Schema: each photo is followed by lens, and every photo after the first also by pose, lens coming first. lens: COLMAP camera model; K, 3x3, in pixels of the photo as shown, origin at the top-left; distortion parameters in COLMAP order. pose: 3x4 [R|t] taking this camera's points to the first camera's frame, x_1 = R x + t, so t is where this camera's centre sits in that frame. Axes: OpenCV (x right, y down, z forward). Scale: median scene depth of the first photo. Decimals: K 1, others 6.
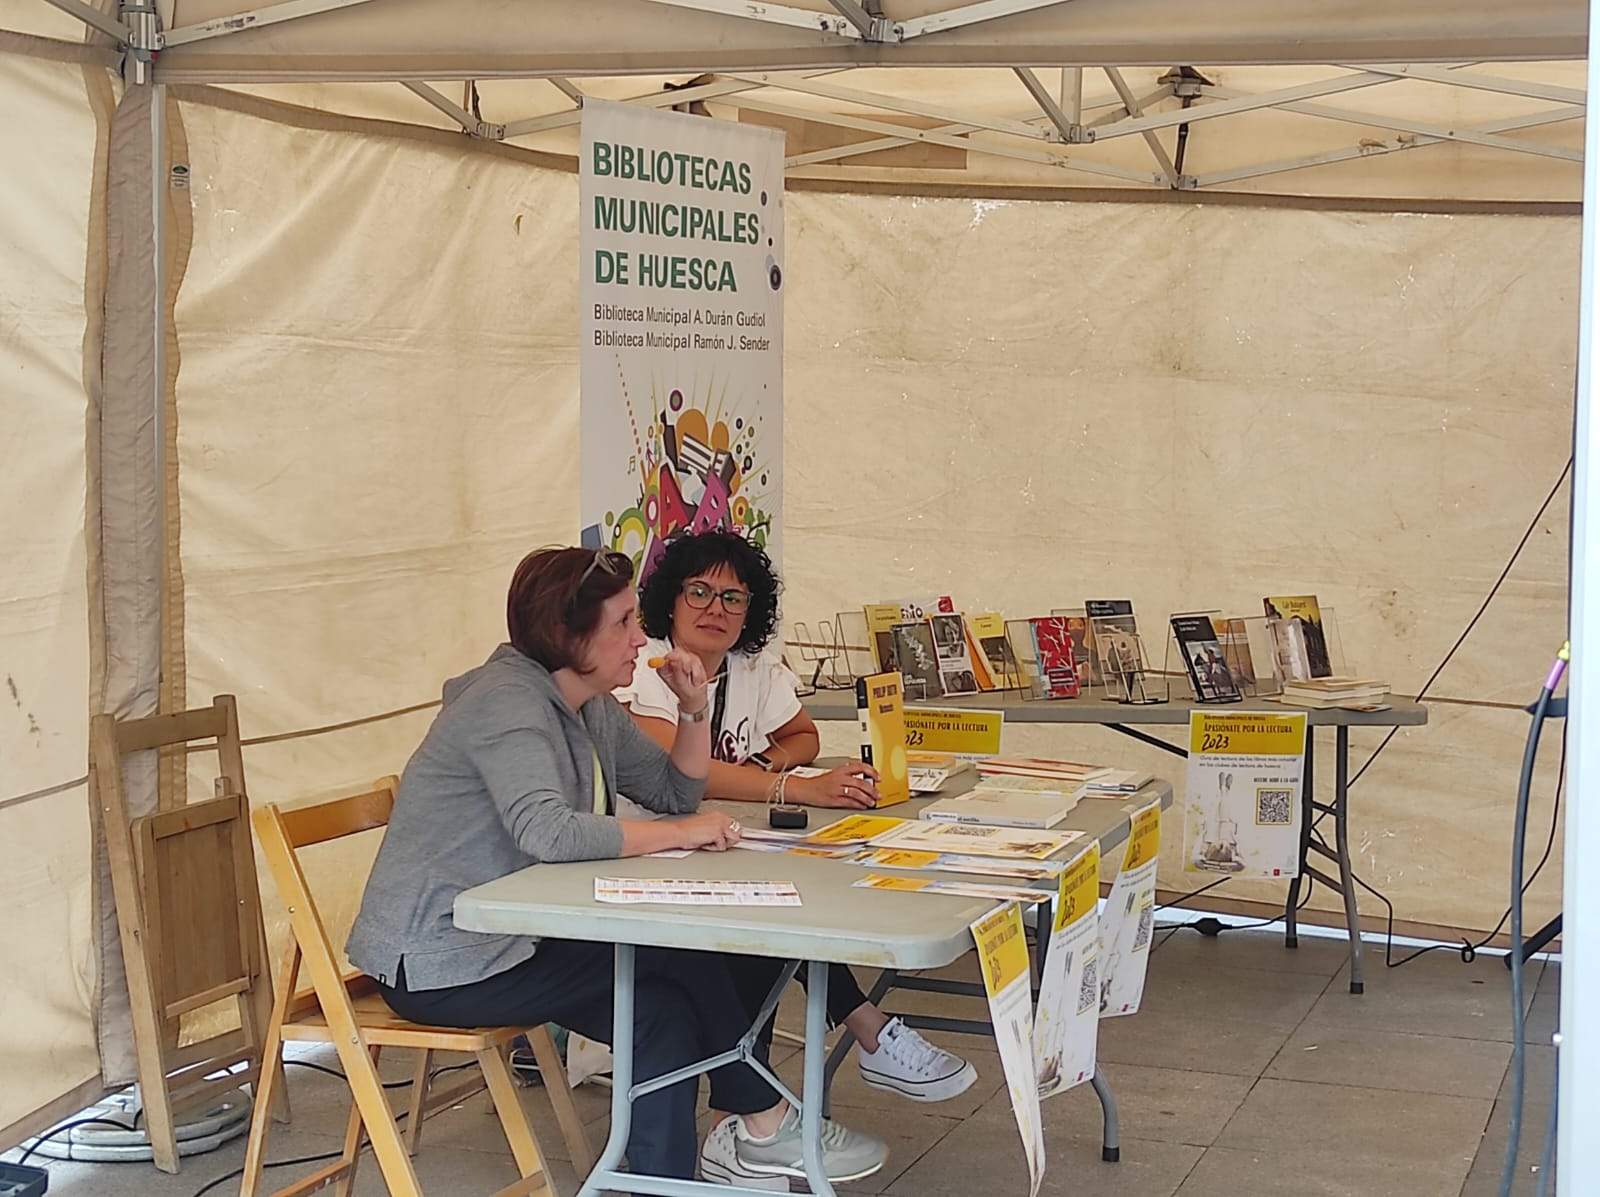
lens RADIAL K [[2900.9, 0, 800.0], [0, 2900.9, 598.5], [0, 0, 1]] dist [0.134473, -0.218572]
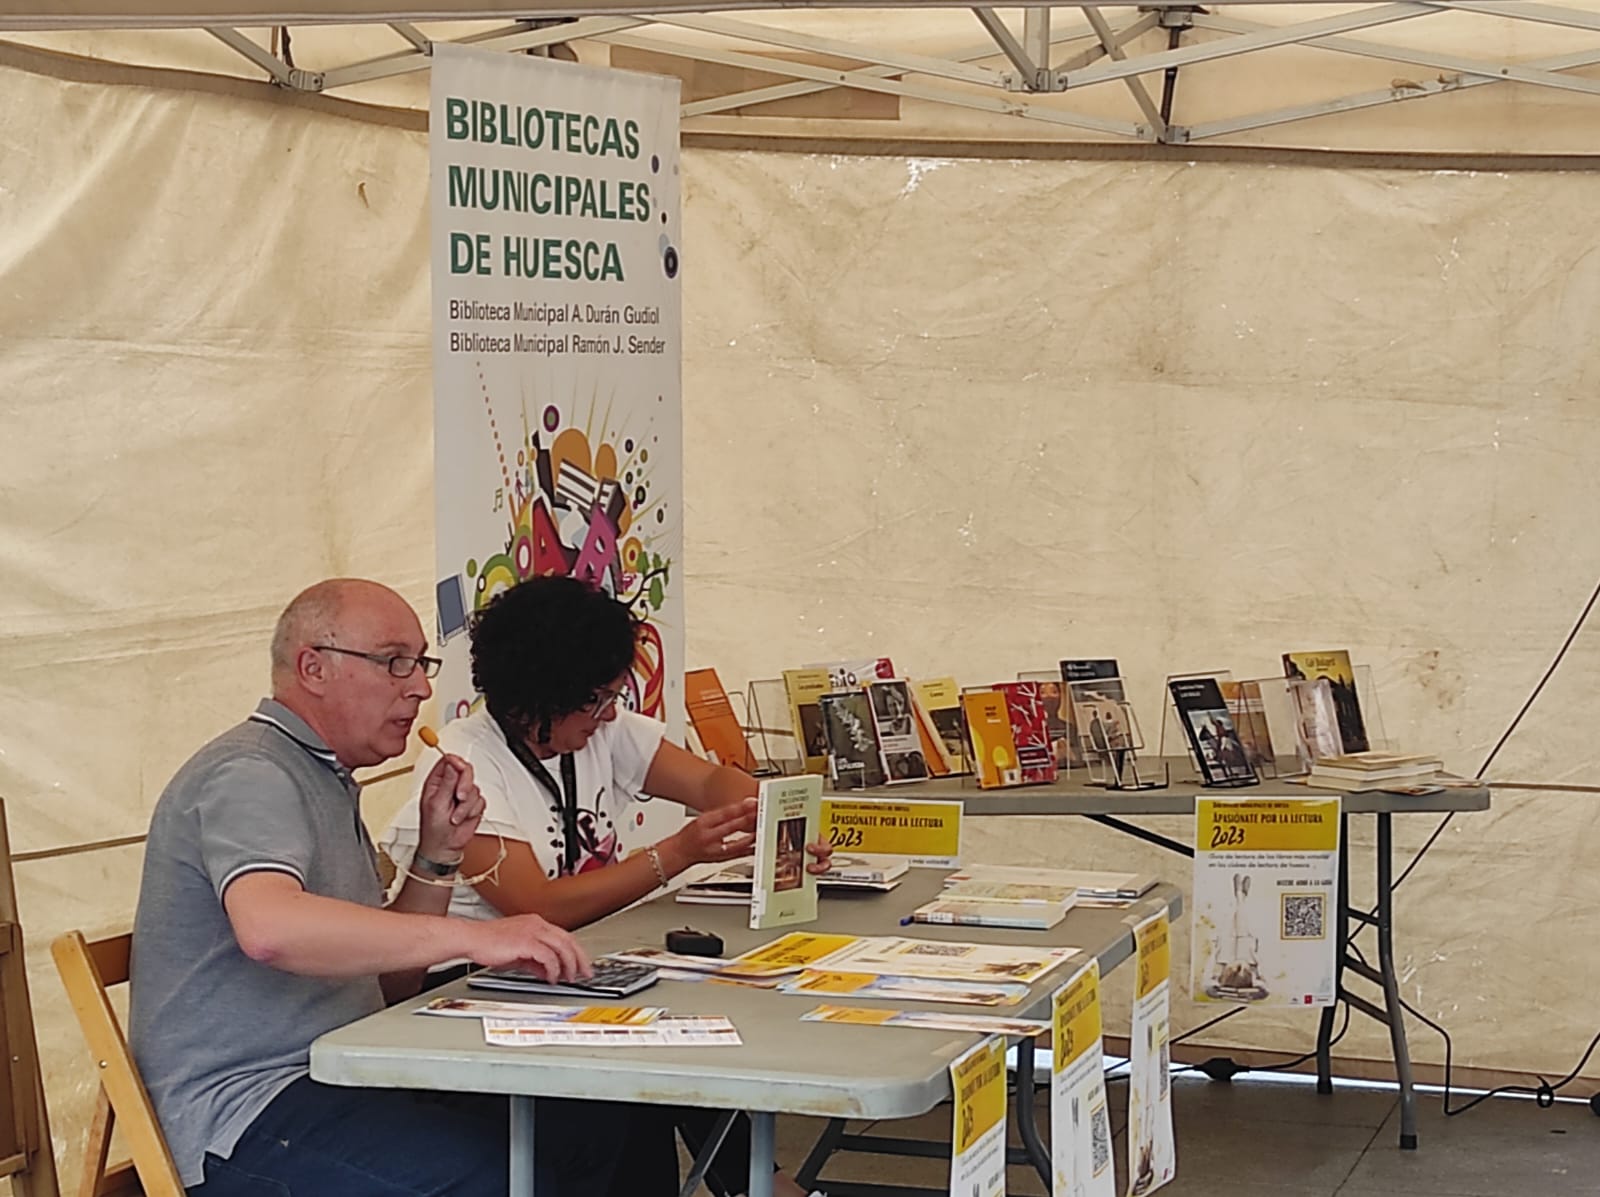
lens RADIAL K [[3797.3, 0, 799.6], [0, 3797.3, 591.6], [0, 0, 1]] dist [0.143122, -0.166814]
pose [[0.999178, -0.014415, 0.037877, -0.014385], [0.015080, 0.999736, -0.017356, -0.001454], [-0.037617, 0.017913, 0.999132, -0.043720]]
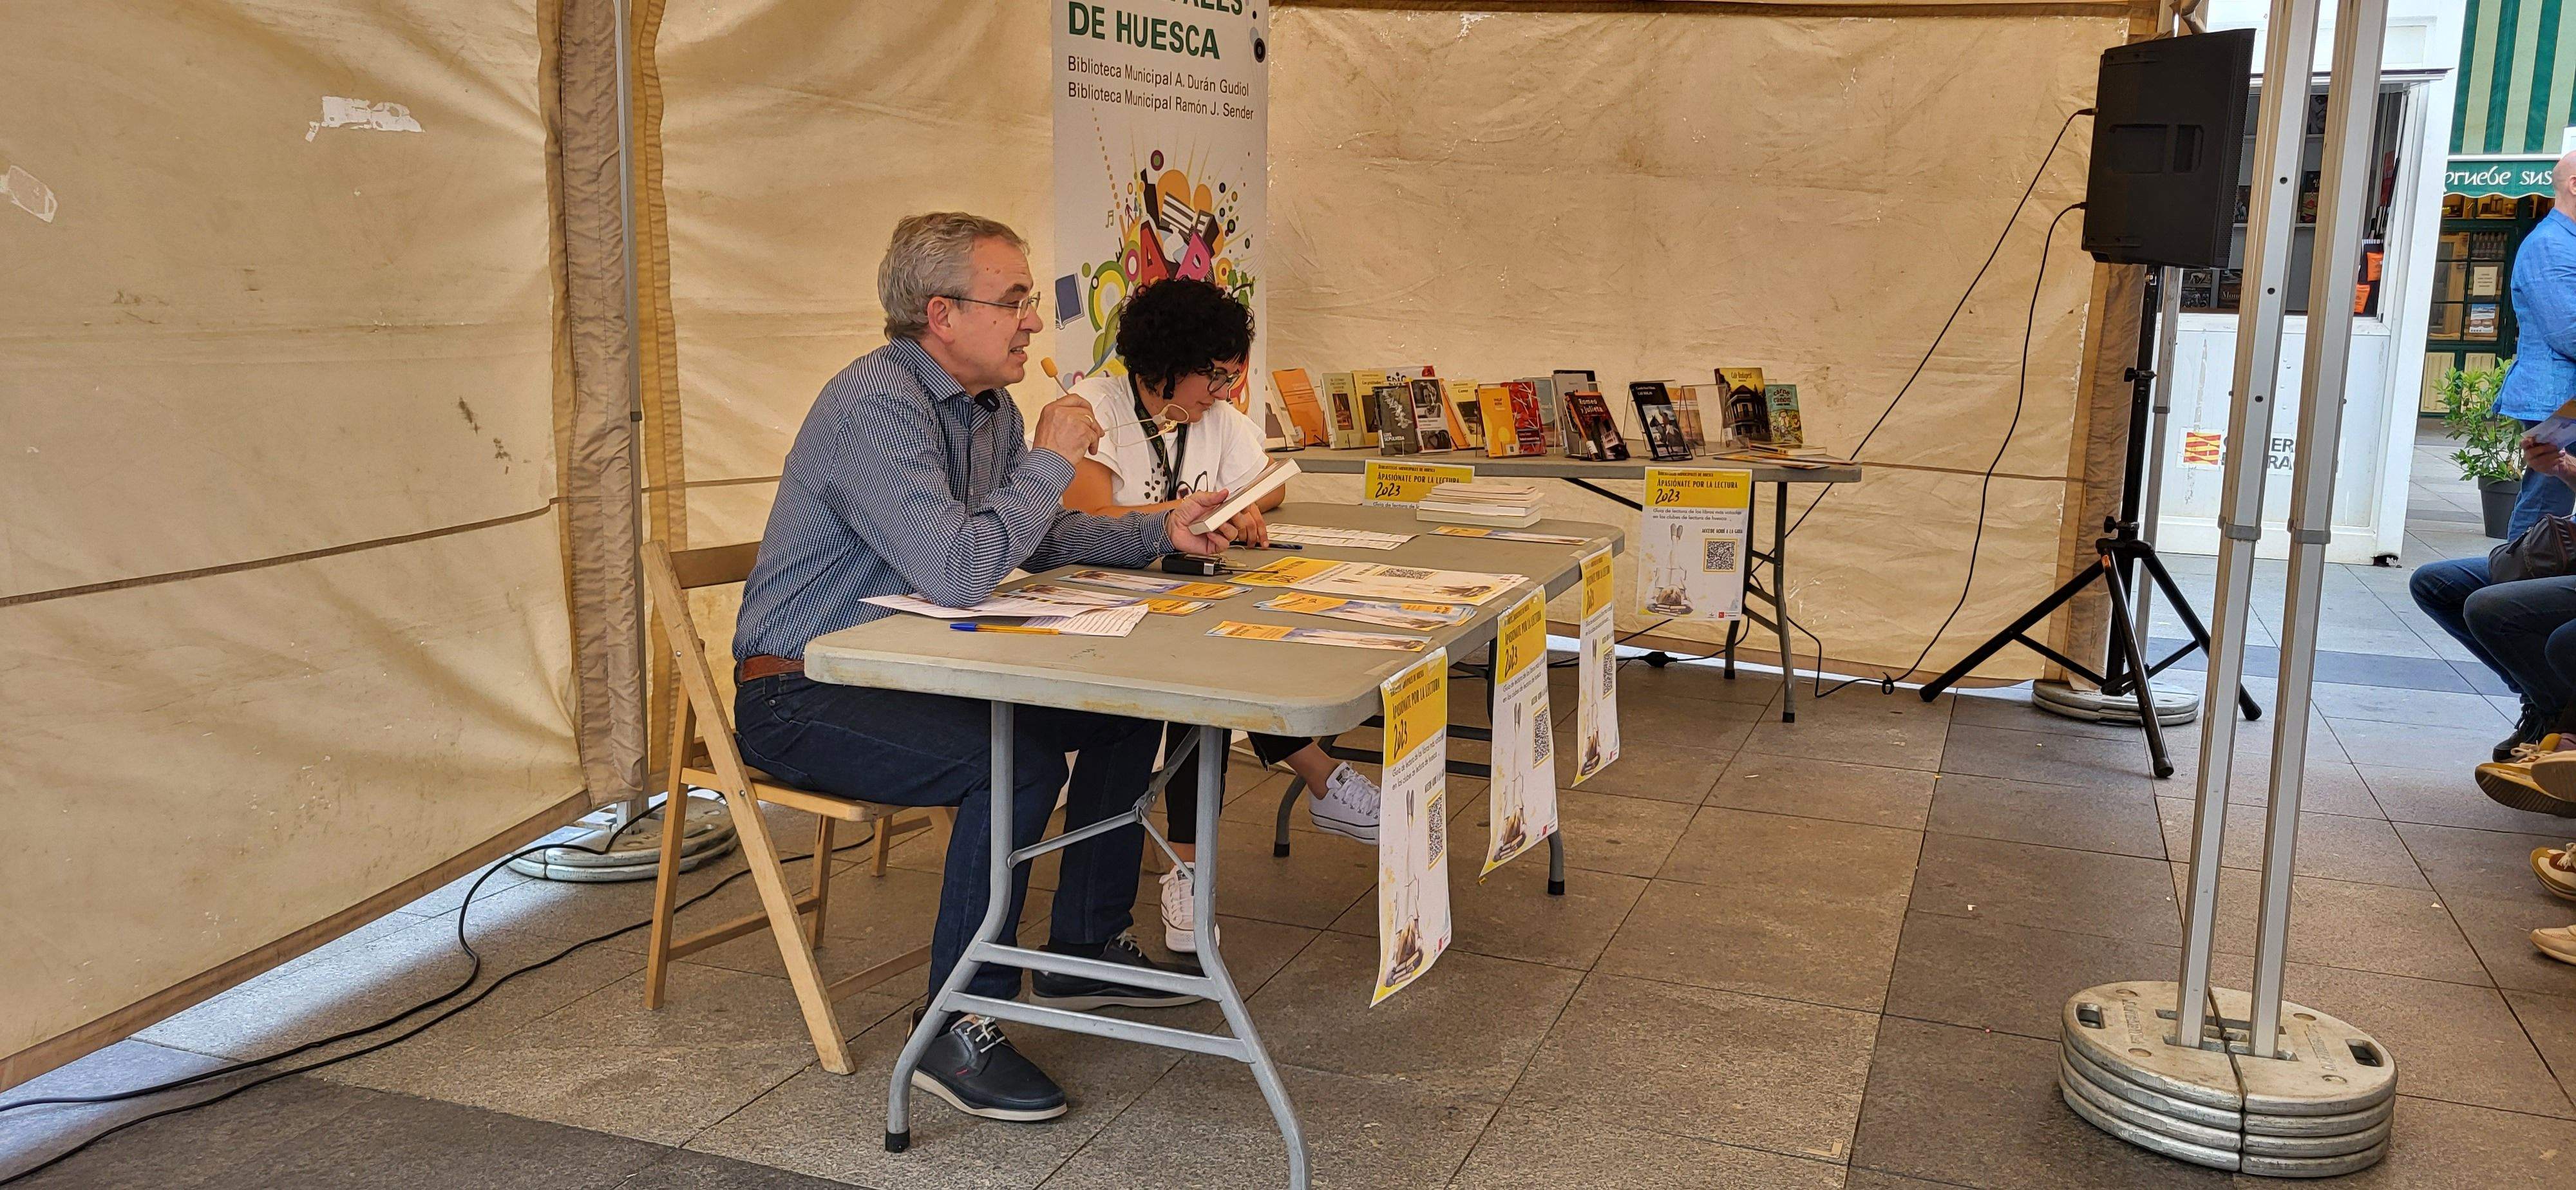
lens RADIAL K [[1996.5, 0, 1309.2], [0, 1996.5, 563.9], [0, 0, 1]] dist [0.045913, 0.000837]
pose [[0.999405, 0.011416, -0.032533, 0.036119], [-0.008939, 0.997121, 0.075296, 0.021405], [0.033299, -0.074960, 0.996630, 0.267565]]
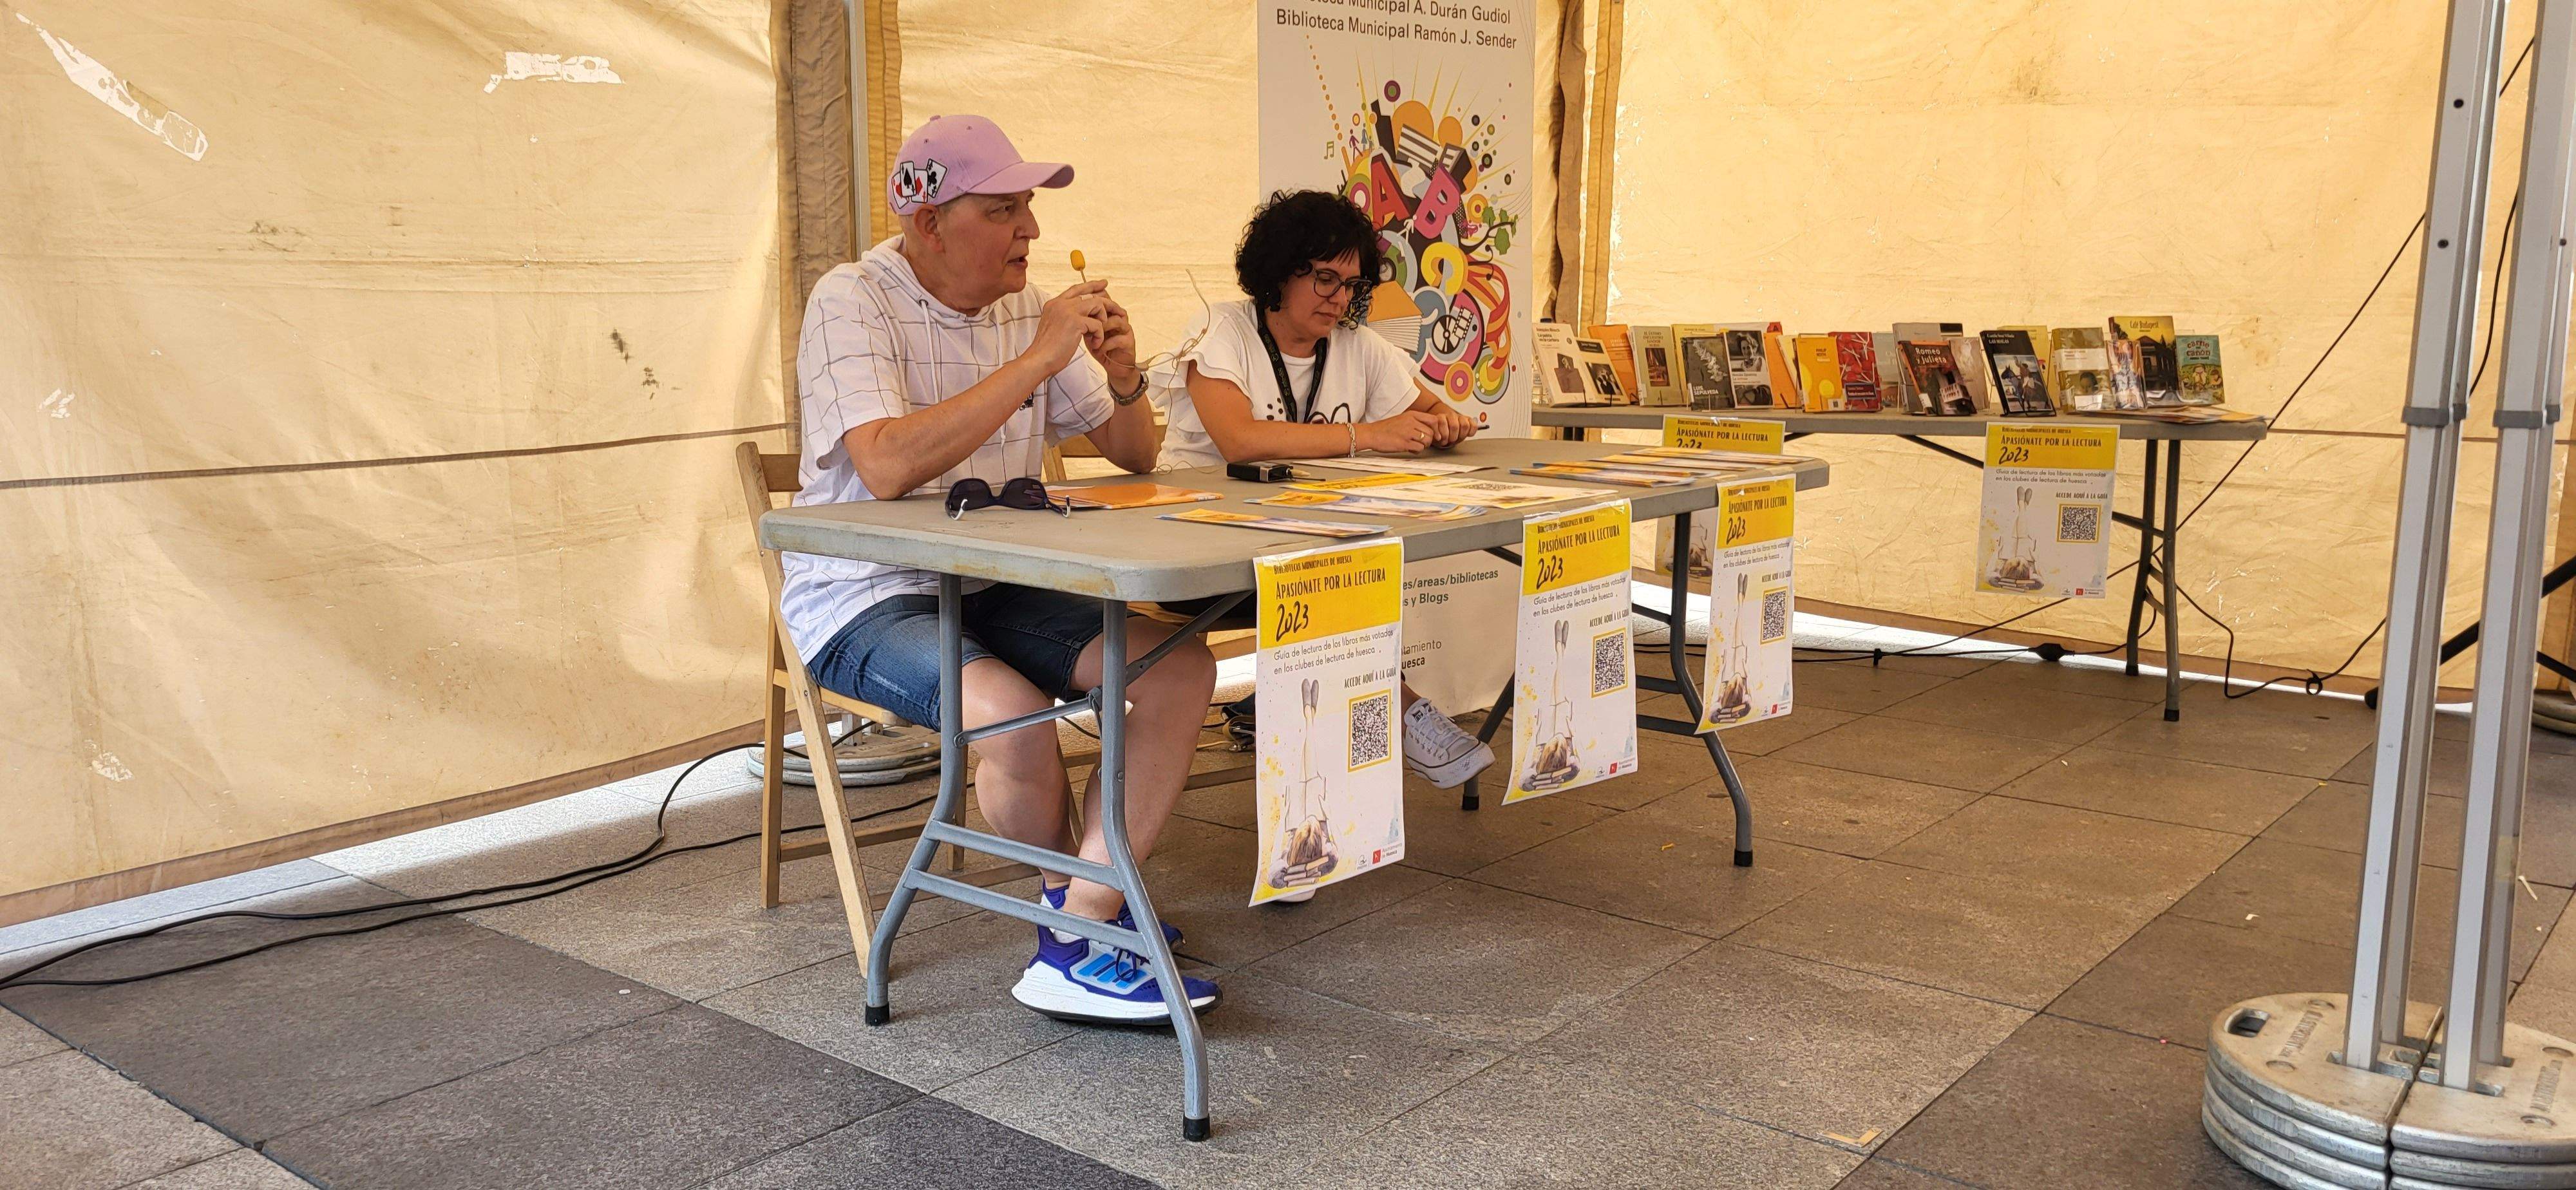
lens RADIAL K [[1985.9, 0, 1288.0], [0, 1985.9, 595.0], [0, 0, 1]] dist [0.048040, -0.002012]
pose [[0.934018, 0.037866, -0.355213, 0.172474], [-0.011866, 0.997106, 0.075090, 0.054040], [0.357029, -0.065921, 0.931764, 0.320399]]
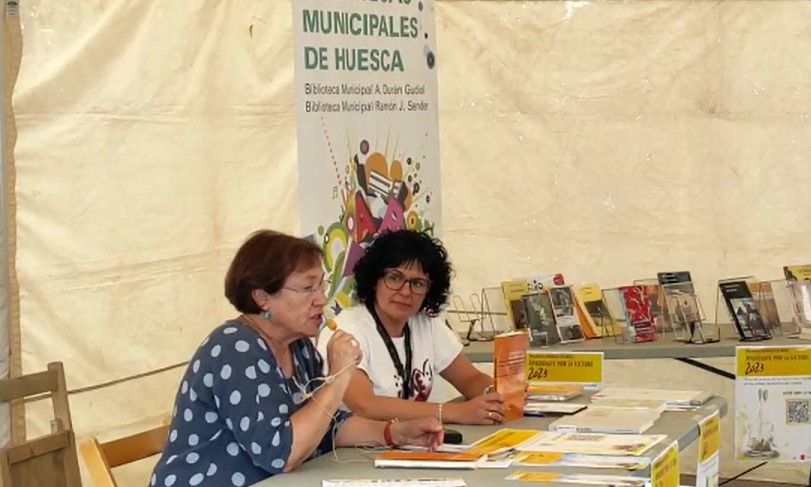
lens RADIAL K [[1873.5, 0, 289.1], [0, 1873.5, 247.4], [0, 0, 1]] dist [0.277458, -2.311536]
pose [[0.994505, -0.040255, -0.096643, 0.008484], [0.038545, 0.999067, -0.019497, -0.000964], [0.097337, 0.015665, 0.995128, 0.057651]]
